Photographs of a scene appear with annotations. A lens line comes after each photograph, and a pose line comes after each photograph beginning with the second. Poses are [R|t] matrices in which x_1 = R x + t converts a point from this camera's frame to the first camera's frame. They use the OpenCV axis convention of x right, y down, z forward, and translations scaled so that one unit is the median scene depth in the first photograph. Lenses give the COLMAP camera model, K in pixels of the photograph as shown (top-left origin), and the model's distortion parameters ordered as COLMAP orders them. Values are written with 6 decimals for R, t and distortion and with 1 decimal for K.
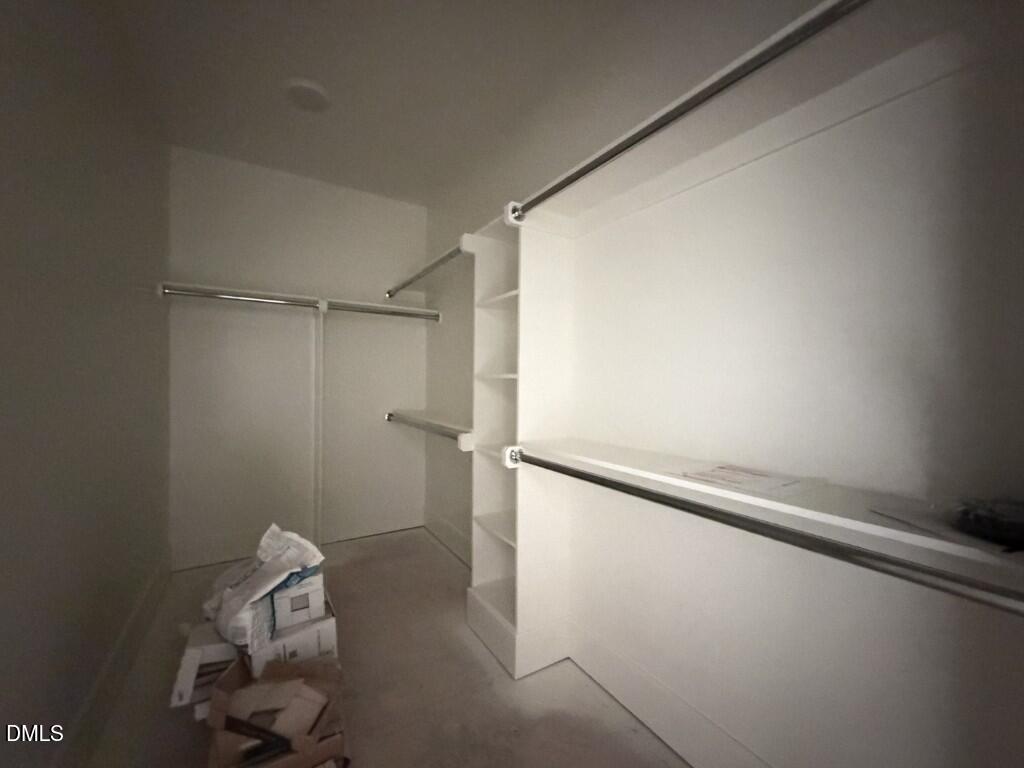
lens RADIAL K [[407.6, 0, 508.1], [0, 407.6, 383.8], [0, 0, 1]] dist [-0.000758, -0.000054]
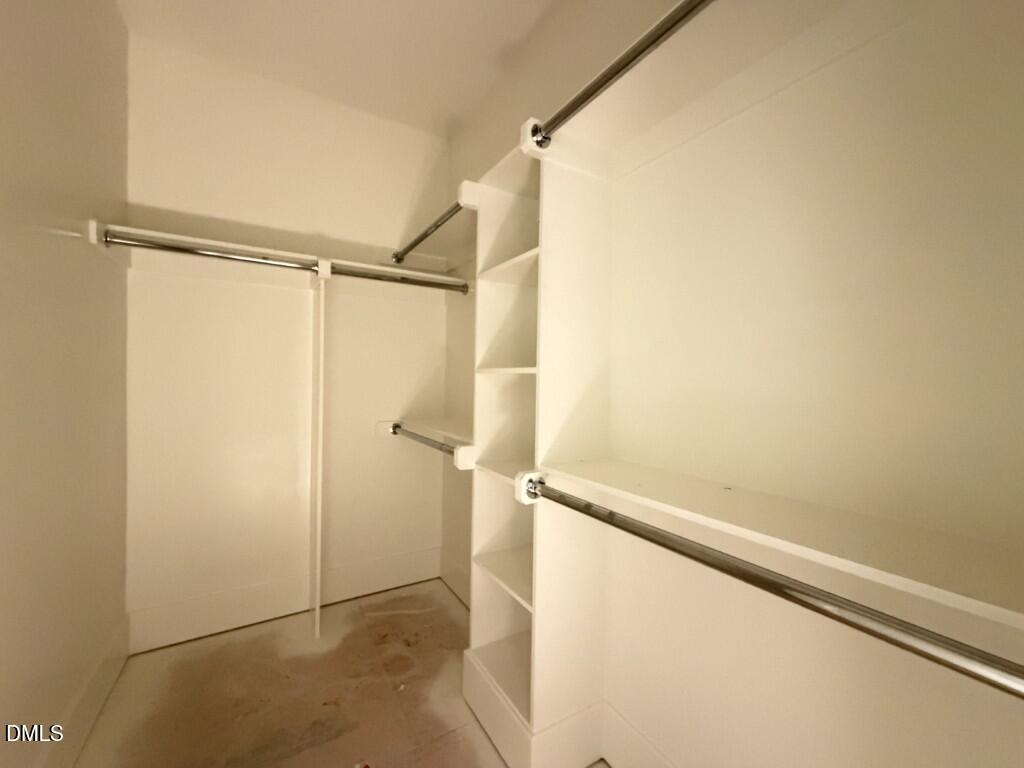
lens RADIAL K [[407.6, 0, 508.1], [0, 407.6, 383.8], [0, 0, 1]] dist [-0.000758, -0.000054]
pose [[0.999921, 0.010740, -0.006487, -0.019018], [-0.010742, 0.999942, -0.000278, 0.002928], [0.006483, 0.000348, 0.999979, 0.264782]]
